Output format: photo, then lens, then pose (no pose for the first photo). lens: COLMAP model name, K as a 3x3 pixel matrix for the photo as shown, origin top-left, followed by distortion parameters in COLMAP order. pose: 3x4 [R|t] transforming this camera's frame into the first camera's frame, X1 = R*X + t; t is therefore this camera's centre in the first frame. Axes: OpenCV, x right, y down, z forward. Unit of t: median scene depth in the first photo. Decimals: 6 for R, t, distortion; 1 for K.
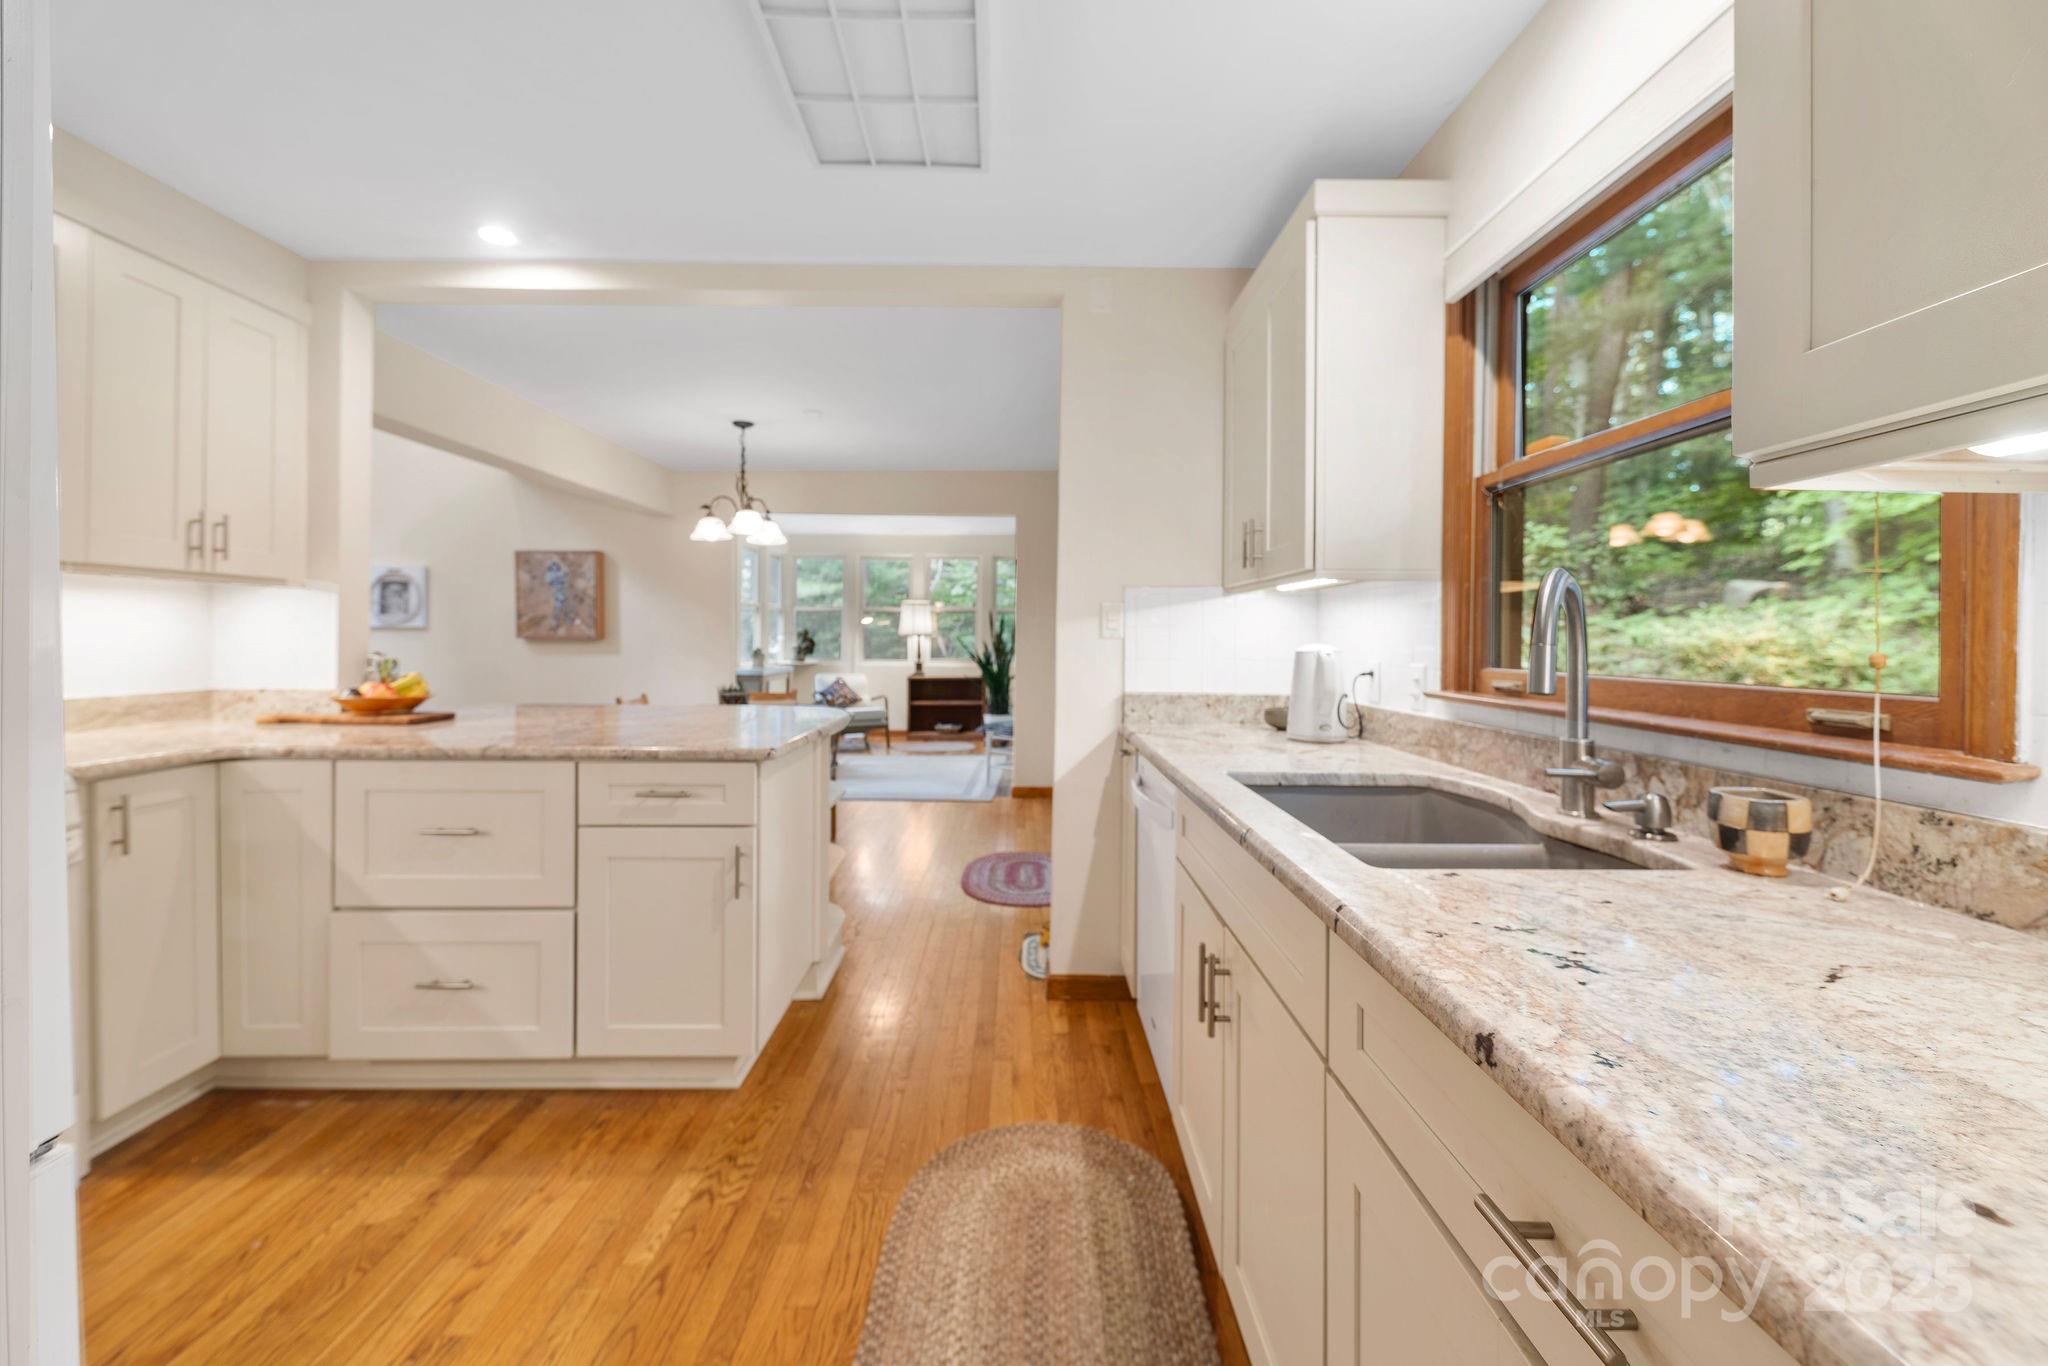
lens RADIAL K [[814.6, 0, 1028.8], [0, 814.6, 635.9], [0, 0, 1]] dist [0.000190, 0.000015]
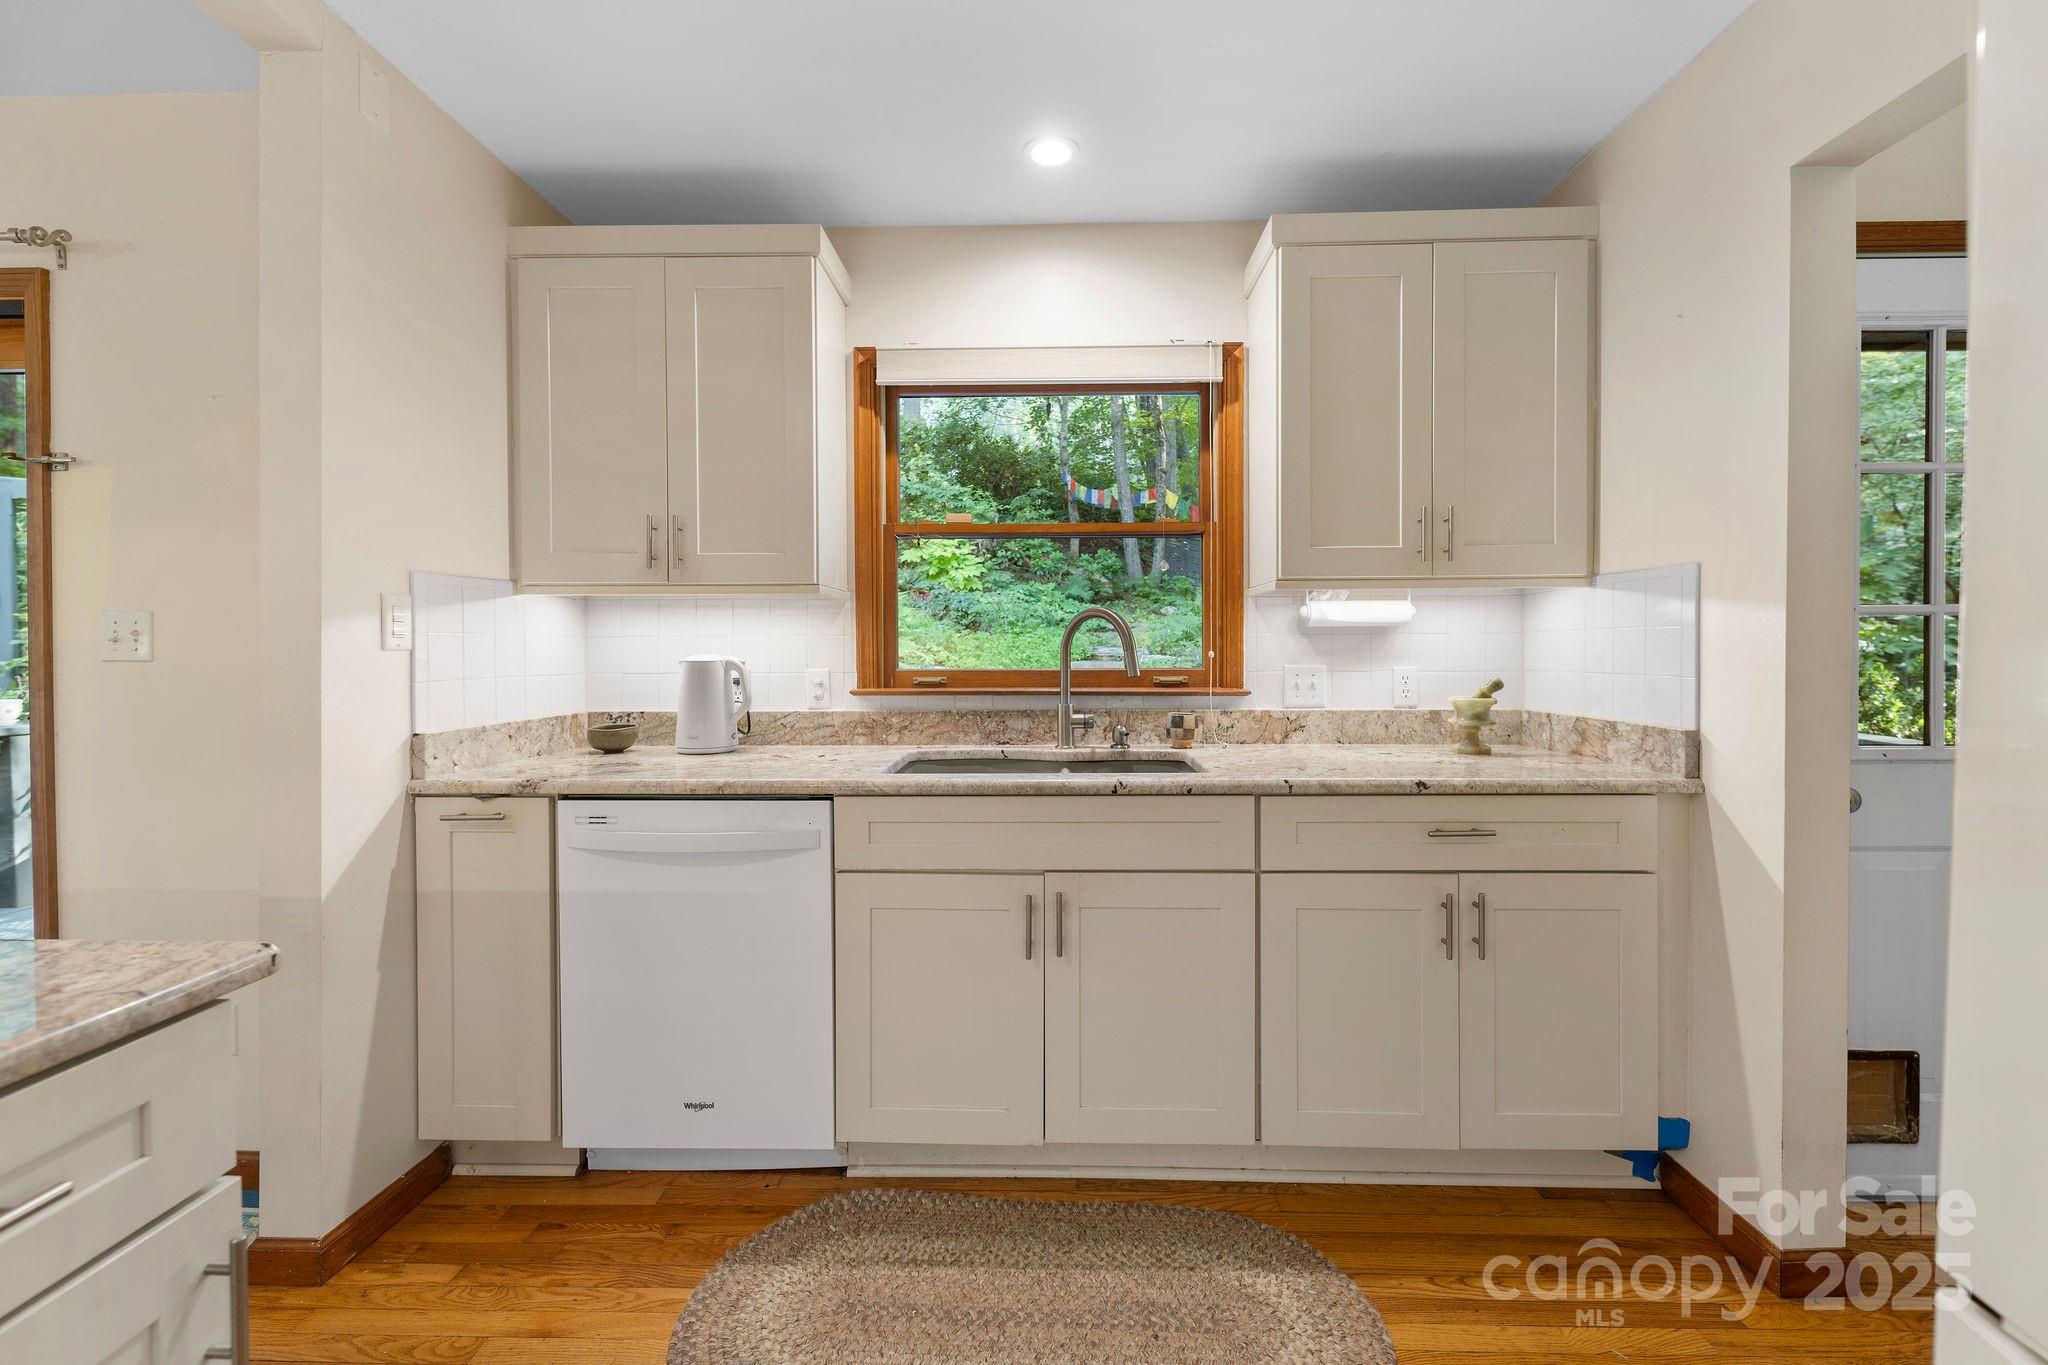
lens RADIAL K [[824.6, 0, 1031.4], [0, 824.6, 653.5], [0, 0, 1]] dist [0.000994, 0.000004]
pose [[0.041950, -0.014101, 0.999020, -0.718738], [-0.000216, 0.999900, 0.014123, -0.004744], [-0.999120, -0.000808, 0.041943, 0.659680]]
